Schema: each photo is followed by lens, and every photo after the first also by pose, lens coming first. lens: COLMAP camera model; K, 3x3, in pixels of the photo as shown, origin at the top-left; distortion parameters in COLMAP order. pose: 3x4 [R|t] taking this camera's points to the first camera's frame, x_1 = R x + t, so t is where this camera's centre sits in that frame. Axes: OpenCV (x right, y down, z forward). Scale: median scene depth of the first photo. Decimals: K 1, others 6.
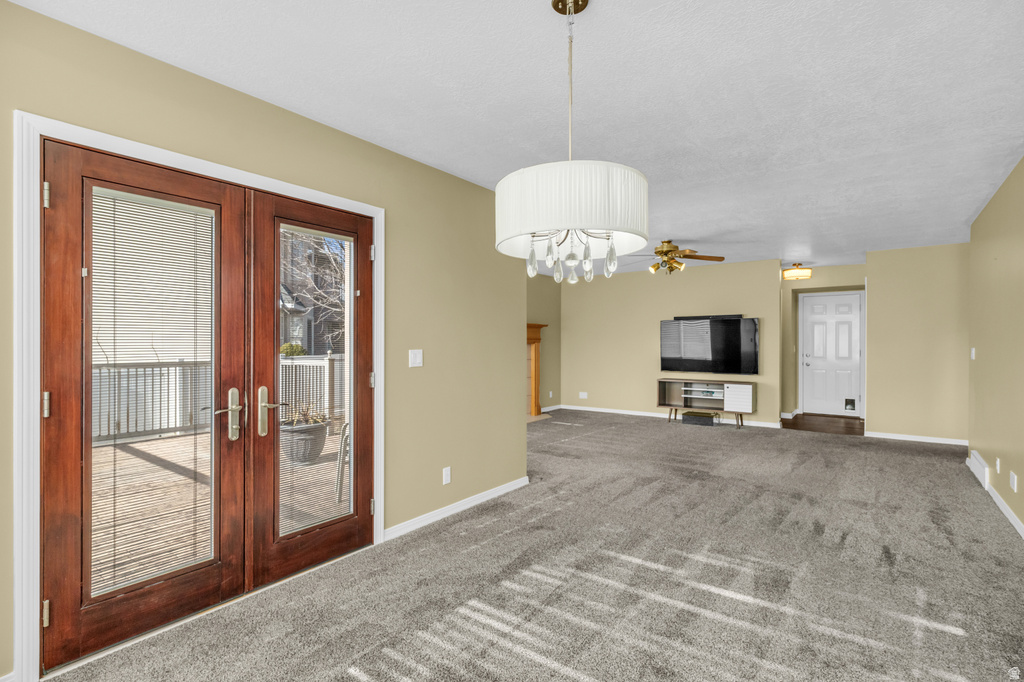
lens RADIAL K [[496.6, 0, 508.9], [0, 496.6, 343.4], [0, 0, 1]] dist [0.001021, -0.001847]
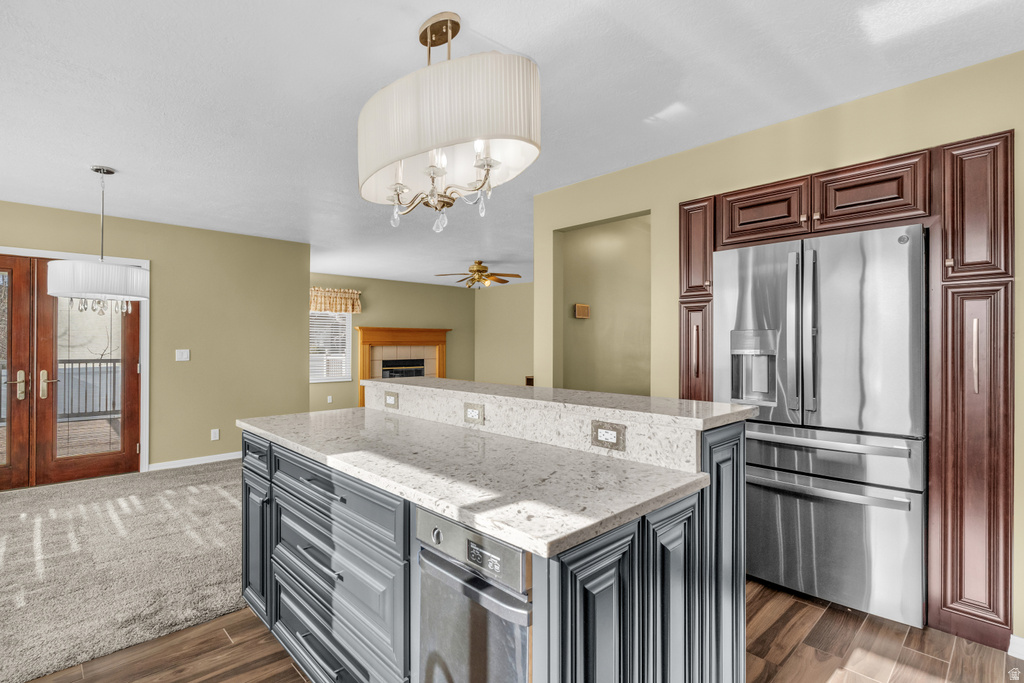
lens RADIAL K [[496.6, 0, 516.4], [0, 496.6, 342.5], [0, 0, 1]] dist [0.001021, -0.001847]
pose [[0.986936, 0.001229, -0.161110, 1.412379], [-0.001856, 0.999991, -0.003740, -0.007325], [0.161104, 0.003990, 0.986929, -0.450090]]
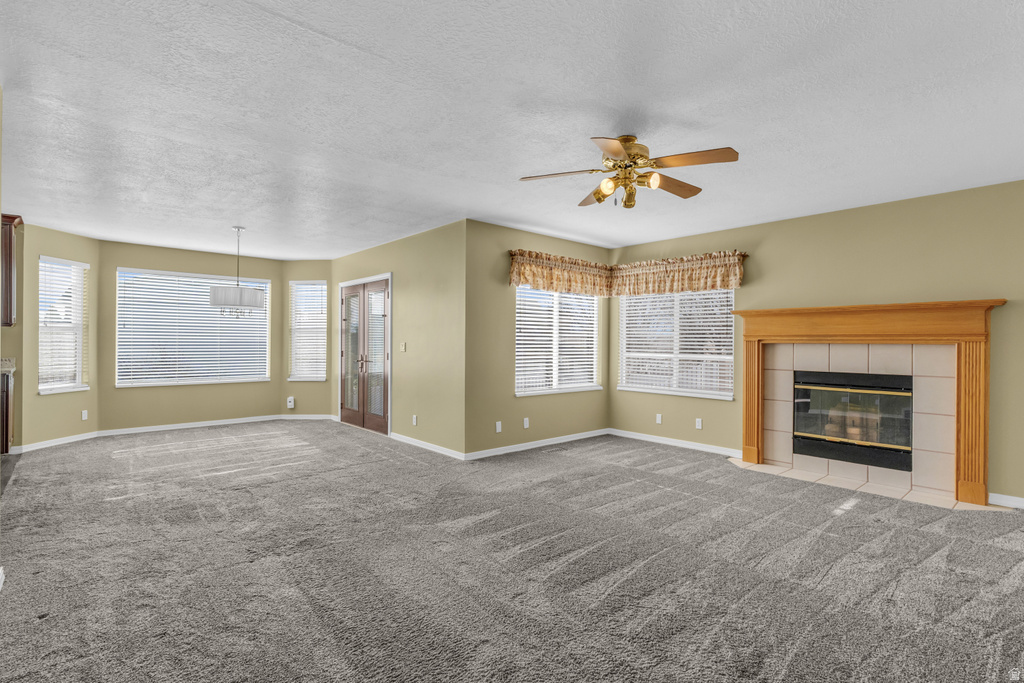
lens RADIAL K [[496.6, 0, 514.3], [0, 496.6, 343.3], [0, 0, 1]] dist [0.001021, -0.001847]
pose [[-0.199820, 0.001172, -0.979832, 1.981131], [-0.009403, 0.999951, 0.003114, 0.007990], [0.979788, 0.009836, -0.199799, 2.319244]]
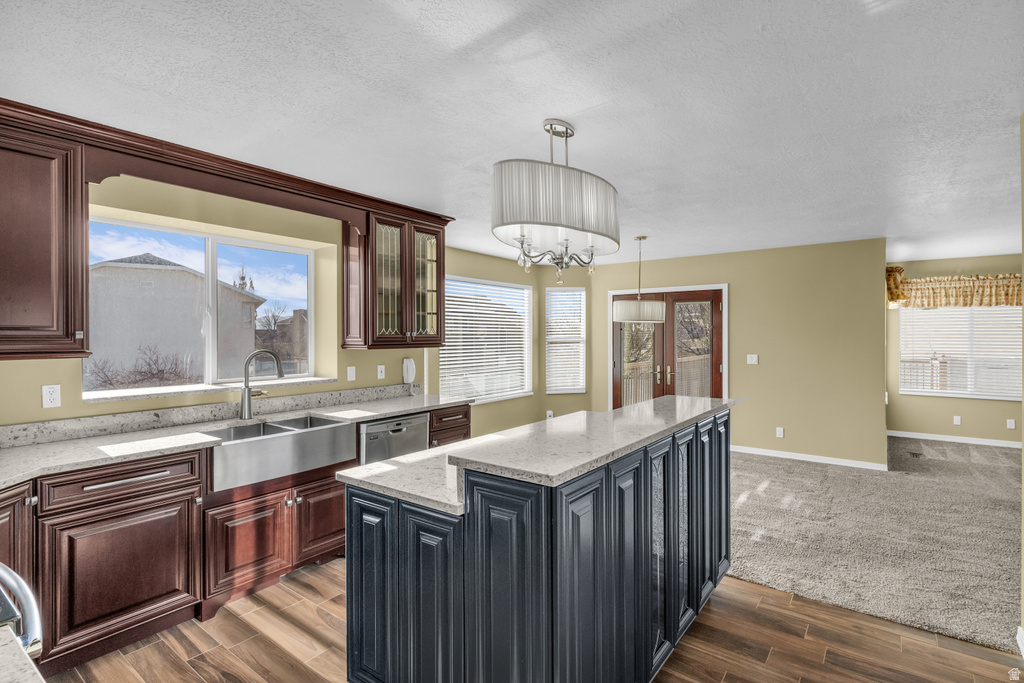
lens RADIAL K [[496.6, 0, 512.7], [0, 496.6, 333.5], [0, 0, 1]] dist [0.001021, -0.001847]
pose [[-0.009446, -0.002260, -0.999953, 2.144995], [-0.001216, 0.999997, -0.002249, -0.078197], [0.999955, 0.001195, -0.009448, 0.190644]]
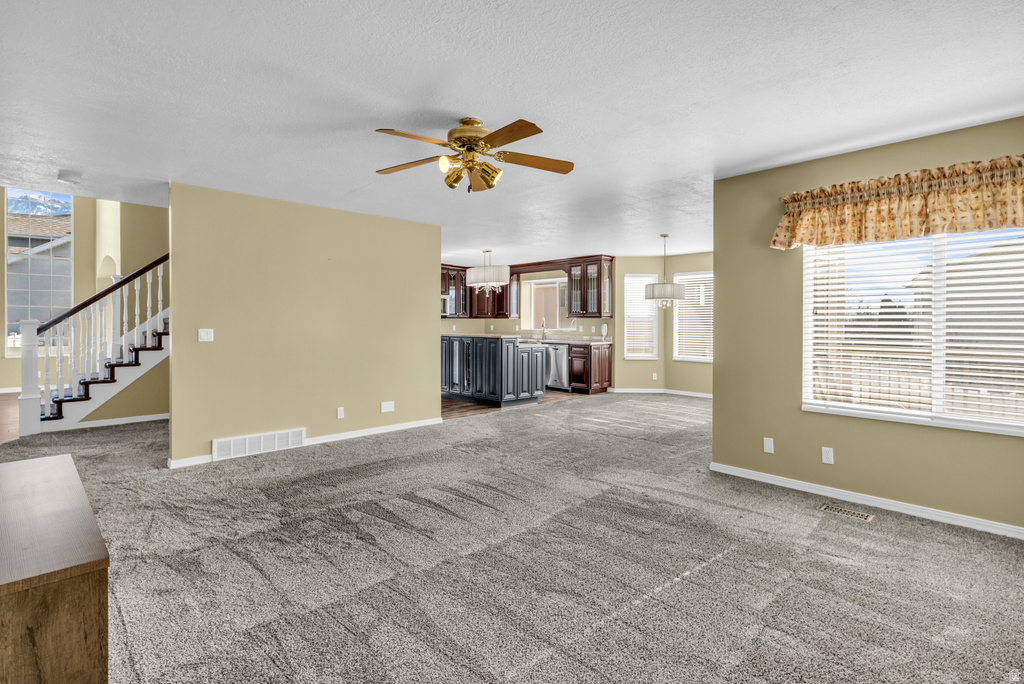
lens RADIAL K [[496.6, 0, 500.1], [0, 496.6, 318.6], [0, 0, 1]] dist [0.001021, -0.001847]
pose [[-0.981340, -0.001108, 0.192280, 0.459138], [-0.002038, 0.999987, -0.004636, -0.012138], [-0.192272, -0.004942, -0.981329, 3.491717]]
